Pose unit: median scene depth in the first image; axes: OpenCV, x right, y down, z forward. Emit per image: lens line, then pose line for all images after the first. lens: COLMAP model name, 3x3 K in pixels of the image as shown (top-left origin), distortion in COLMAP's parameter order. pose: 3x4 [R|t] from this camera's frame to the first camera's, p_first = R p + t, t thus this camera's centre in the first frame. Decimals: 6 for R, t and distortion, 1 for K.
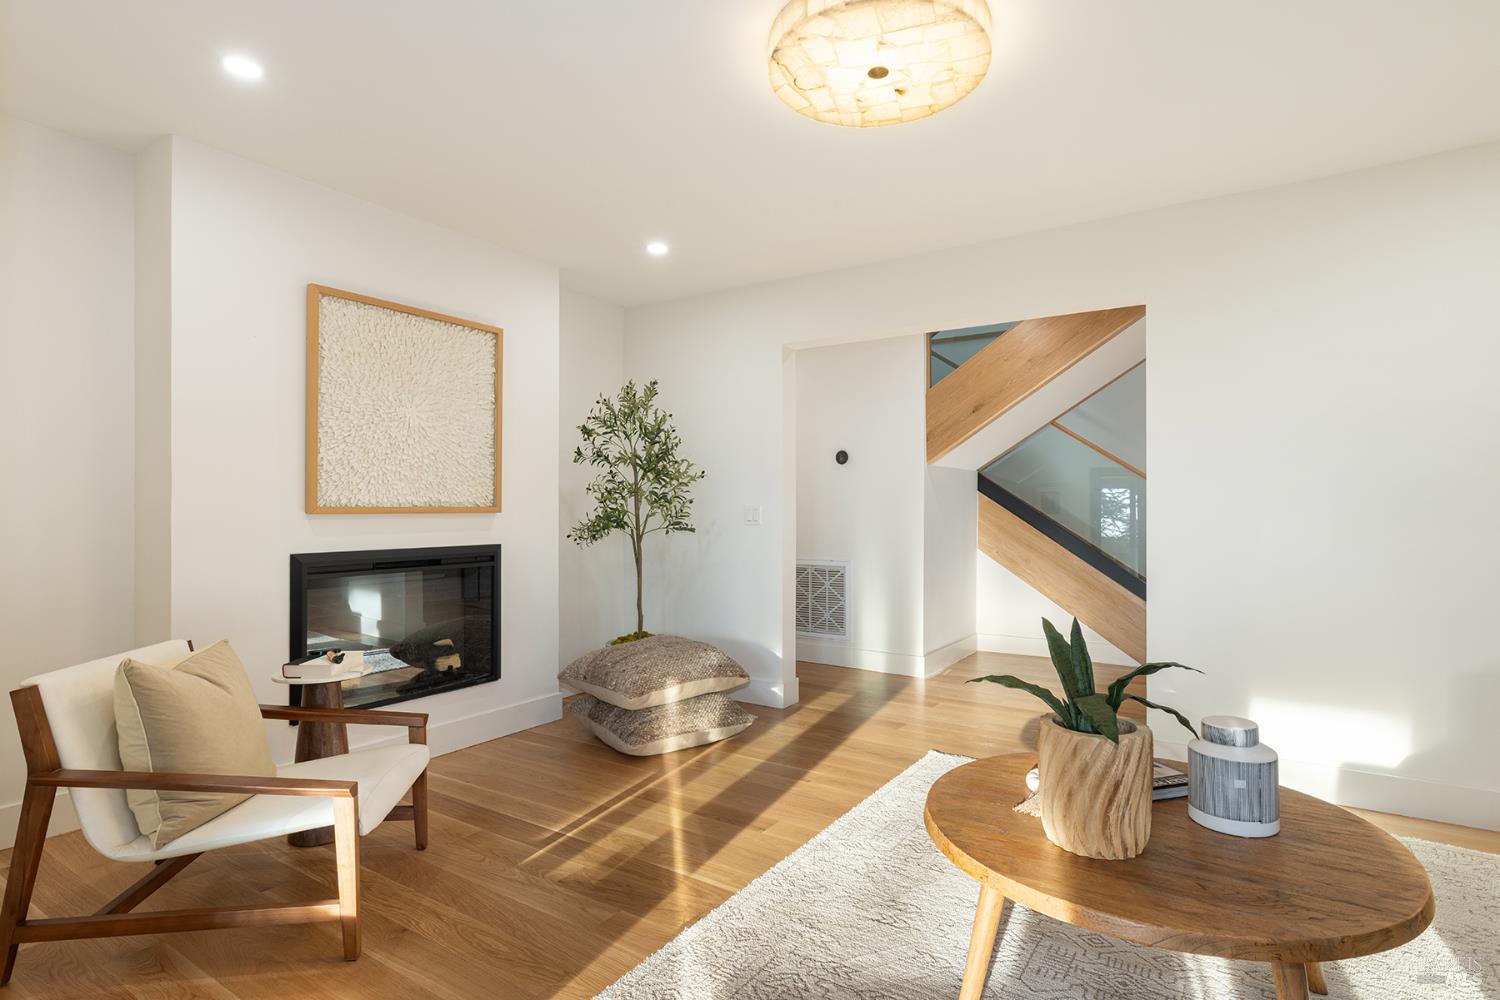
lens RADIAL K [[782.1, 0, 748.9], [0, 782.1, 497.1], [0, 0, 1]] dist [-0.043617, -0.000476]
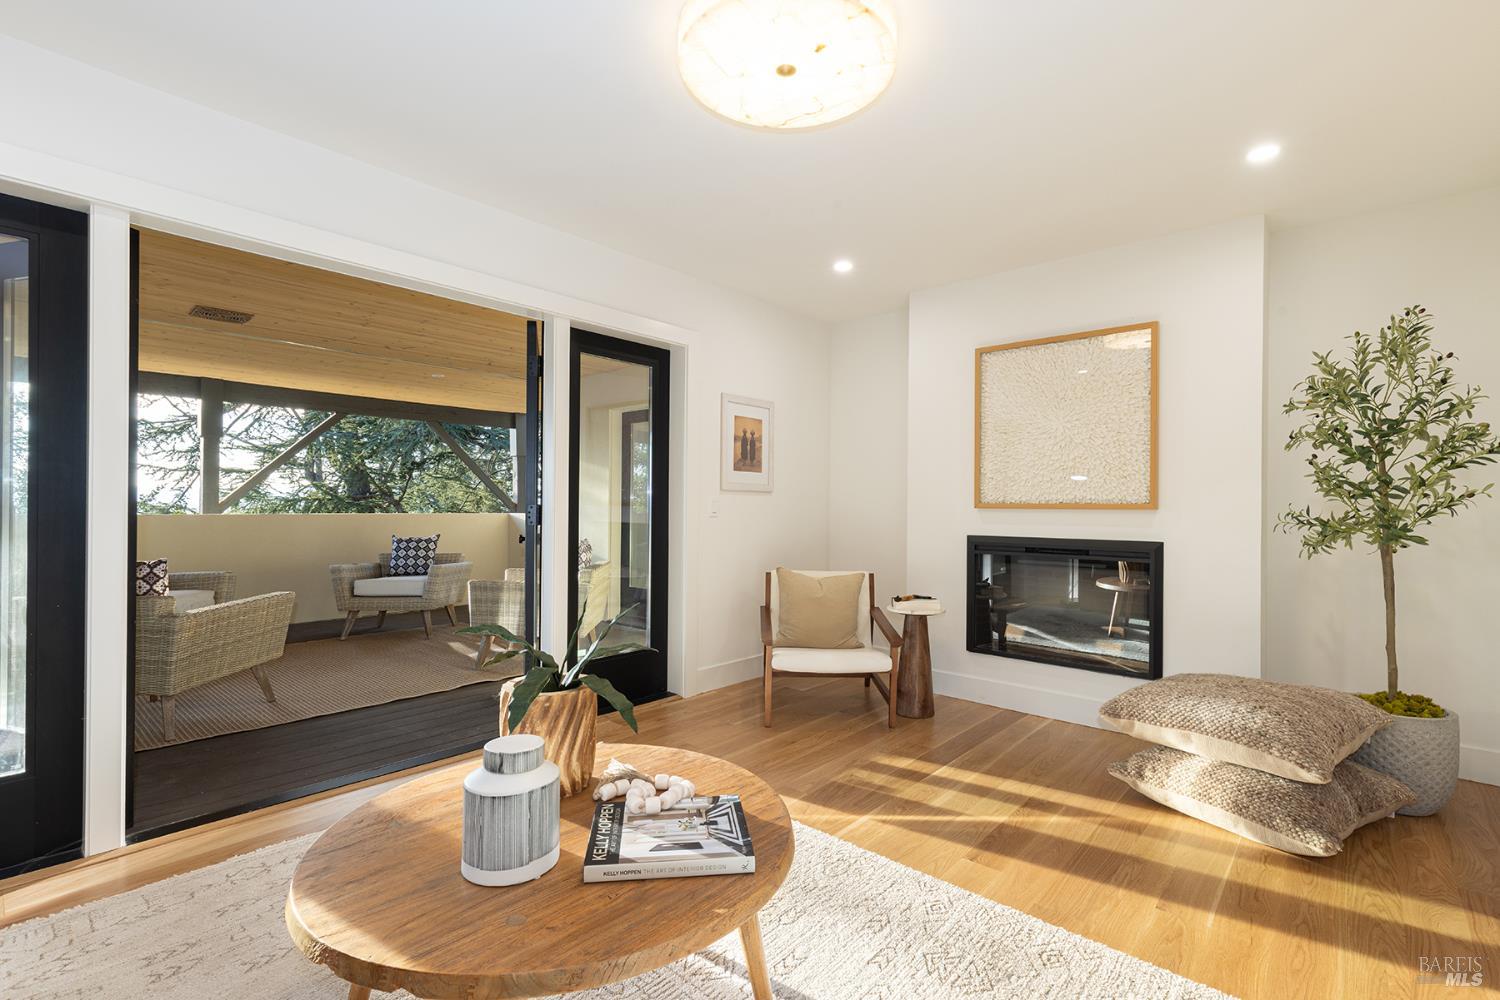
lens RADIAL K [[673.2, 0, 750.1], [0, 673.2, 504.0], [0, 0, 1]] dist [0.001021, -0.000086]
pose [[-0.156539, 0.002761, -0.987668, 0.745543], [0.009038, 0.999958, 0.001363, 0.008730], [0.987630, -0.008713, -0.156557, 0.775987]]
